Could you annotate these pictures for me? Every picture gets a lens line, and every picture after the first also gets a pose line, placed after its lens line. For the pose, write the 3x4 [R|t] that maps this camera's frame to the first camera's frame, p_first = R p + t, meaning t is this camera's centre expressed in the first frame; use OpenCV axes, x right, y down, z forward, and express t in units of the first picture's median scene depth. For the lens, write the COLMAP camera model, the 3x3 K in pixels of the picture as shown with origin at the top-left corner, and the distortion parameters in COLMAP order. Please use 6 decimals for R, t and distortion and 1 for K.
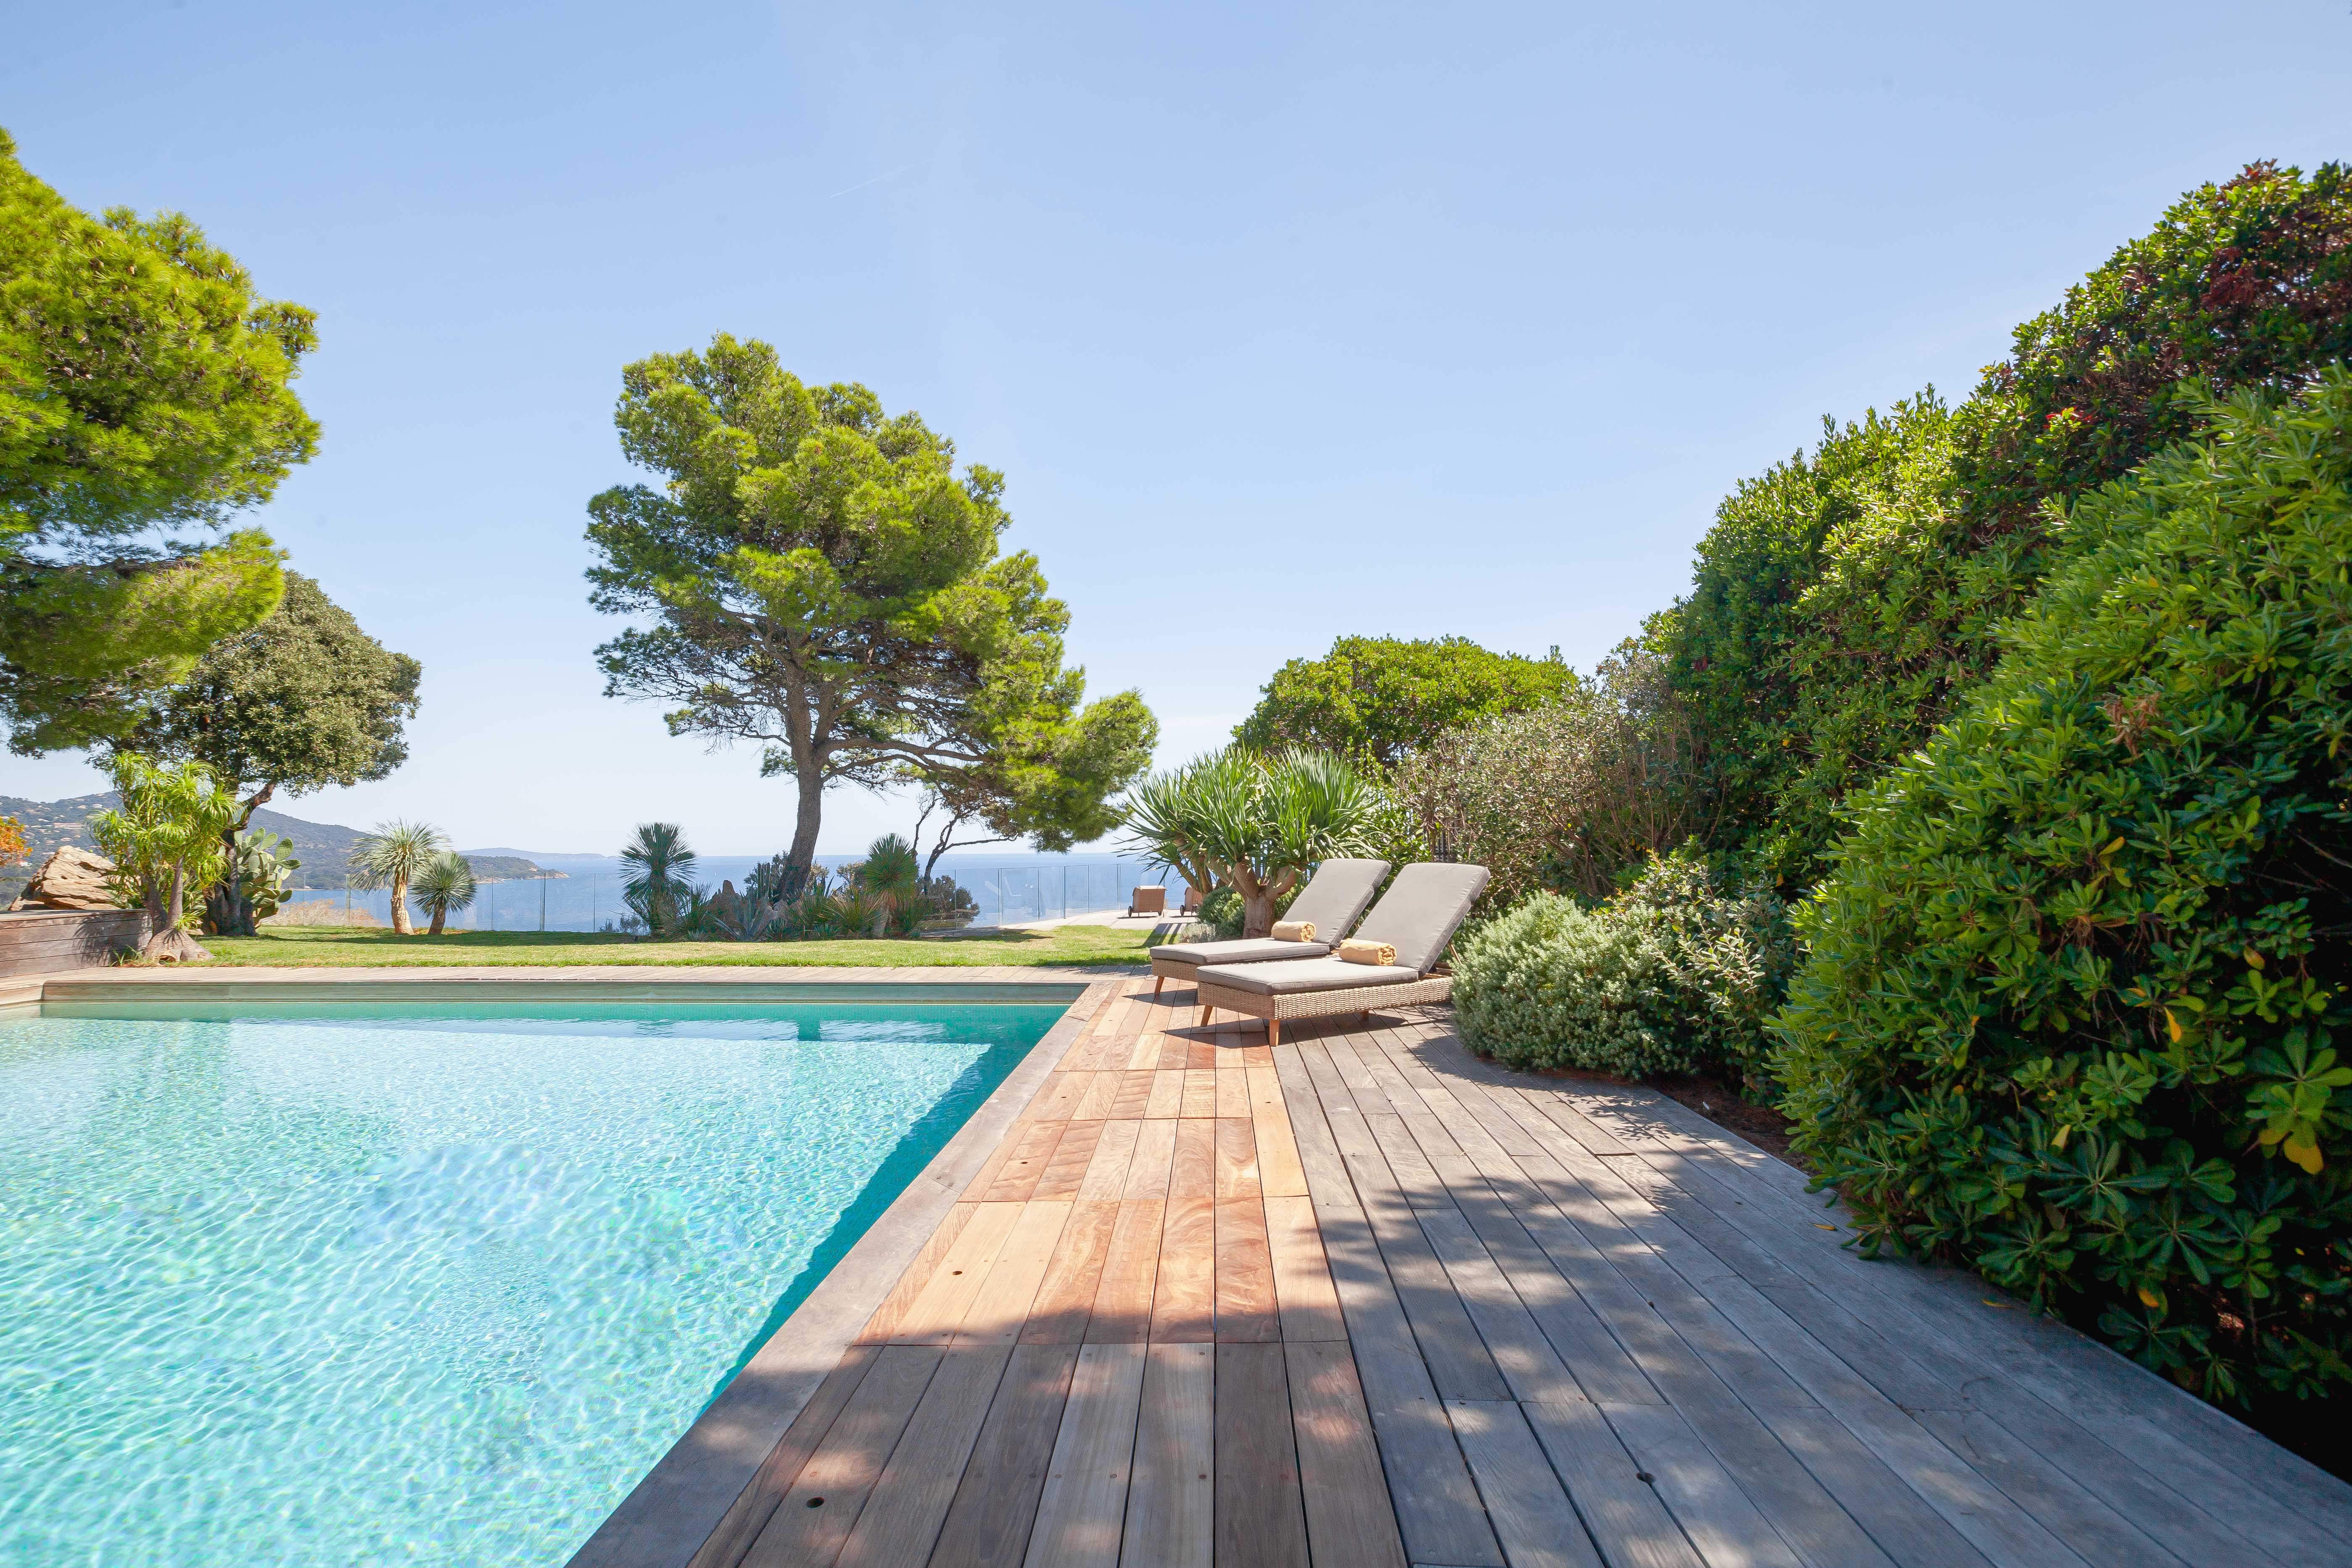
lens RADIAL K [[1094.1, 0, 1179.5], [0, 1094.1, 777.7], [0, 0, 1]] dist [0.023210, 0.000597]
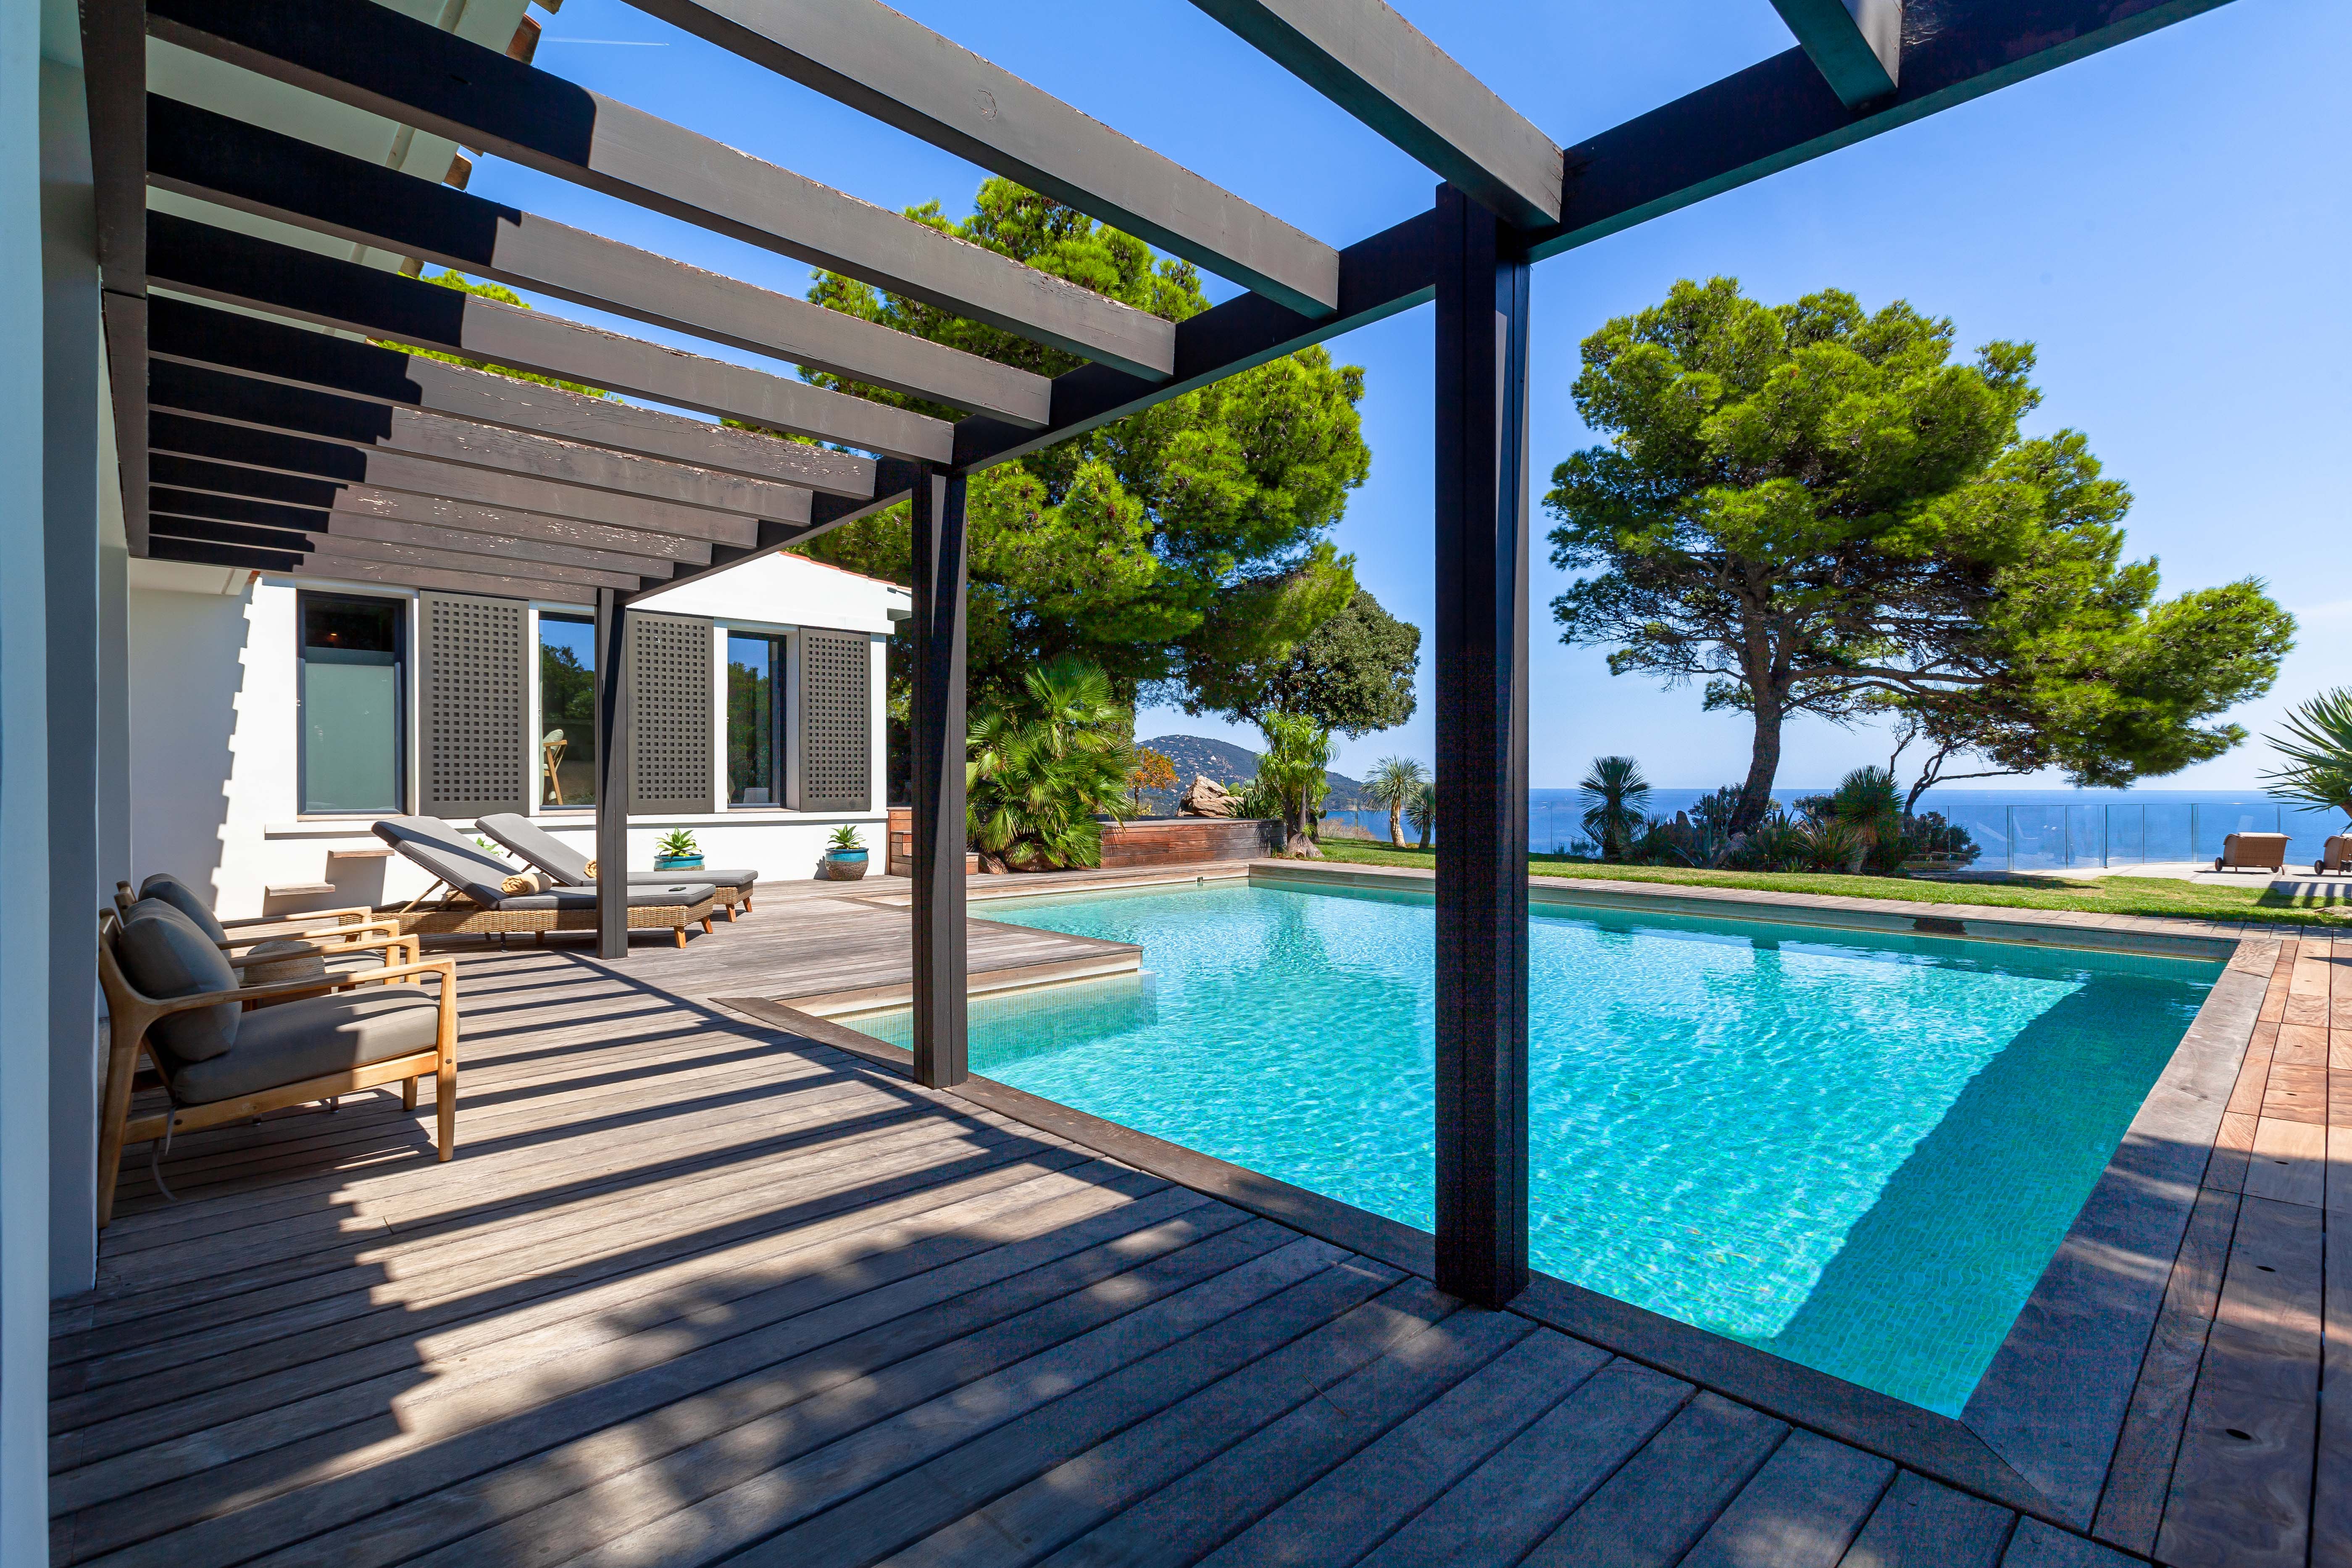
lens RADIAL K [[1094.0, 0, 1179.5], [0, 1094.0, 777.7], [0, 0, 1]] dist [0.023210, 0.000597]
pose [[0.725172, 0.003769, -0.688557, -0.042054], [0.038134, 0.998230, 0.045626, -0.005001], [0.687511, -0.059344, 0.723745, -0.097686]]
